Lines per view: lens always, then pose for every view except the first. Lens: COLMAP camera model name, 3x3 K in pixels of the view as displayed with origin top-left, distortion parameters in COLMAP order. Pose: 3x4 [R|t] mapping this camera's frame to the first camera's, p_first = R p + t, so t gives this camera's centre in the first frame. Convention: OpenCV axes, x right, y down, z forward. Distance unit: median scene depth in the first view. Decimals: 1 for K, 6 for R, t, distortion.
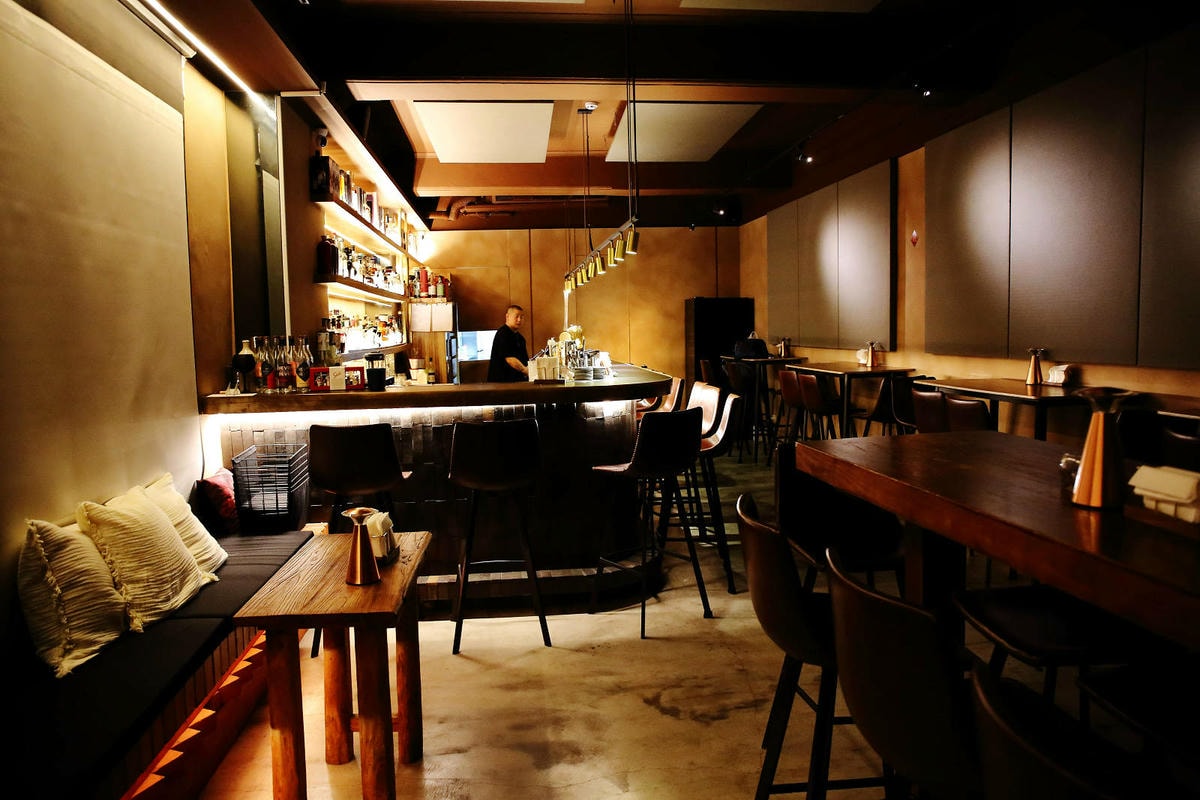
lens RADIAL K [[822.4, 0, 600.0], [0, 822.4, 400.0], [0, 0, 1]] dist [-0.105480, 0.091577]
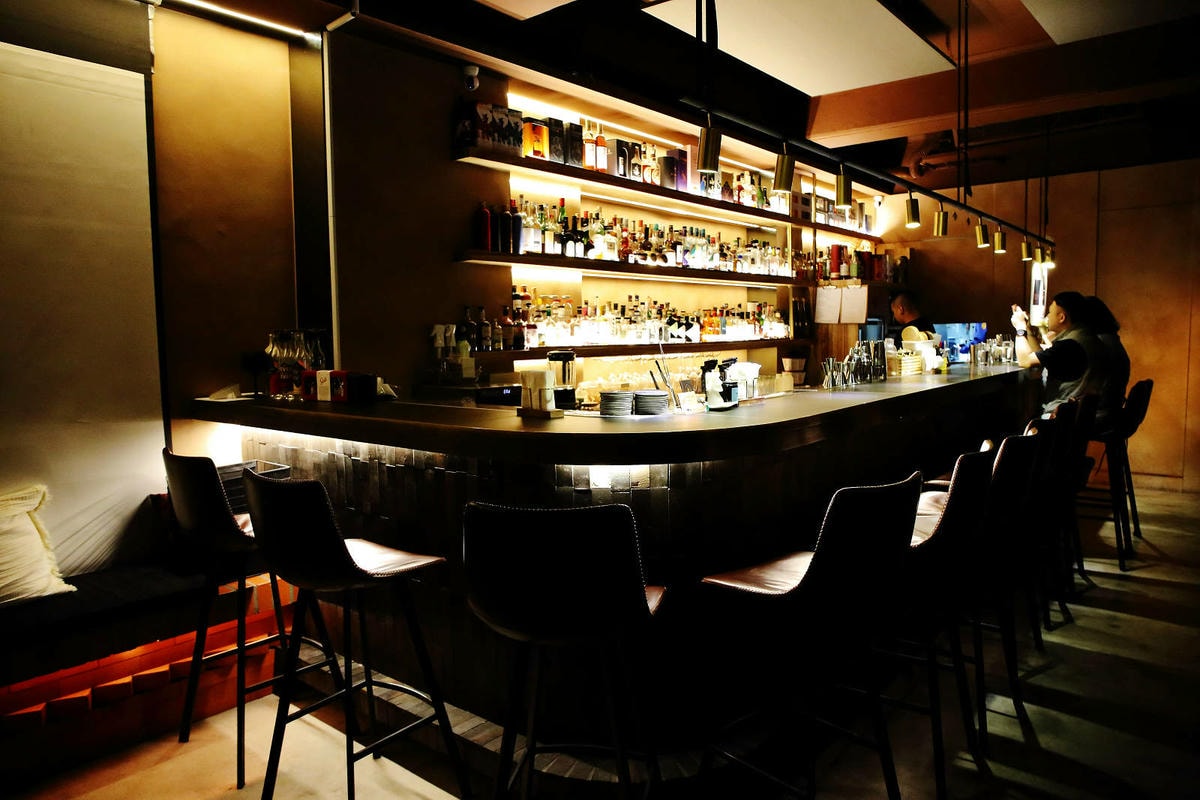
lens RADIAL K [[822.4, 0, 600.0], [0, 822.4, 400.0], [0, 0, 1]] dist [-0.105480, 0.091577]
pose [[0.706212, 0.075386, -0.703975, 0.398230], [-0.064797, 0.997024, 0.041764, -0.062114], [0.705029, 0.016121, 0.708996, 0.643541]]
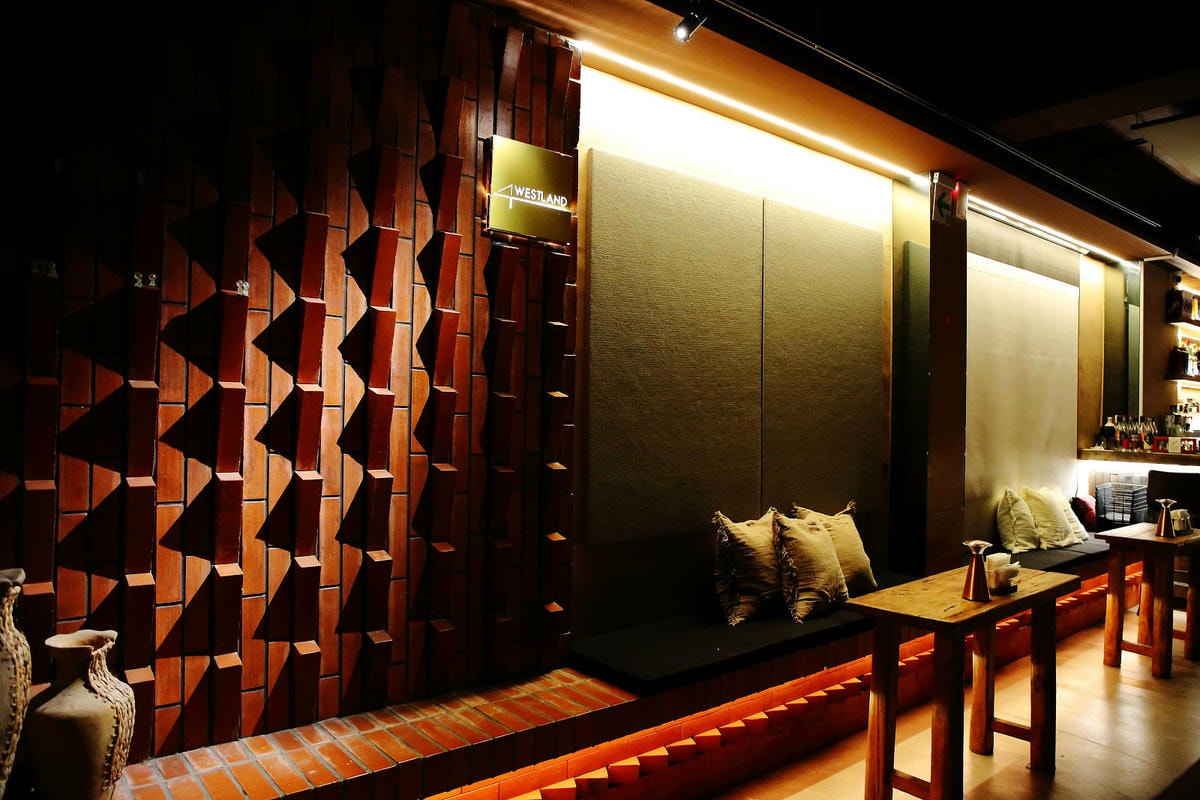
lens RADIAL K [[822.4, 0, 600.0], [0, 822.4, 400.0], [0, 0, 1]] dist [-0.105480, 0.091577]
pose [[0.558354, 0.021135, -0.829333, 0.305444], [-0.104696, 0.993478, -0.045169, 0.068430], [0.822970, 0.112048, 0.556926, -0.705605]]
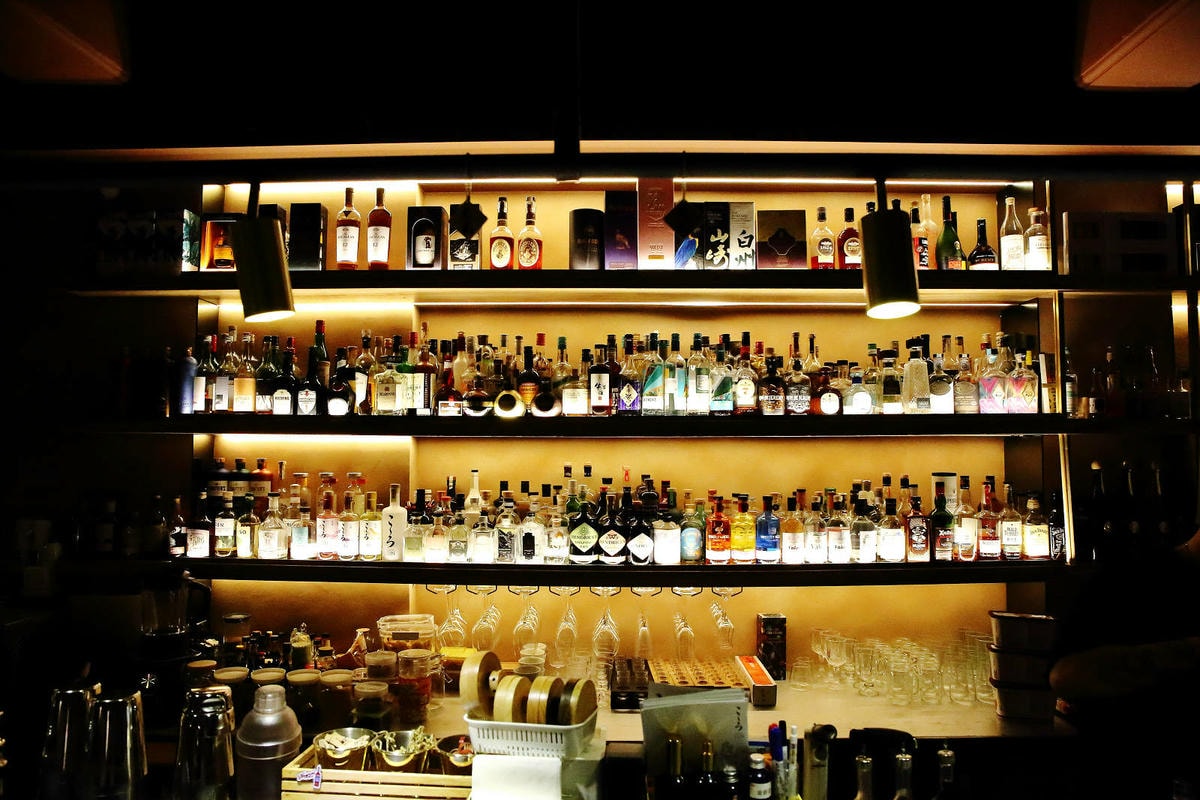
lens RADIAL K [[822.4, 0, 600.0], [0, 822.4, 400.0], [0, 0, 1]] dist [-0.105480, 0.091577]
pose [[-0.119003, -0.045547, -0.991849, 0.217806], [-0.083831, 0.995841, -0.035672, -0.216763], [0.989349, 0.078903, -0.122326, 1.745313]]
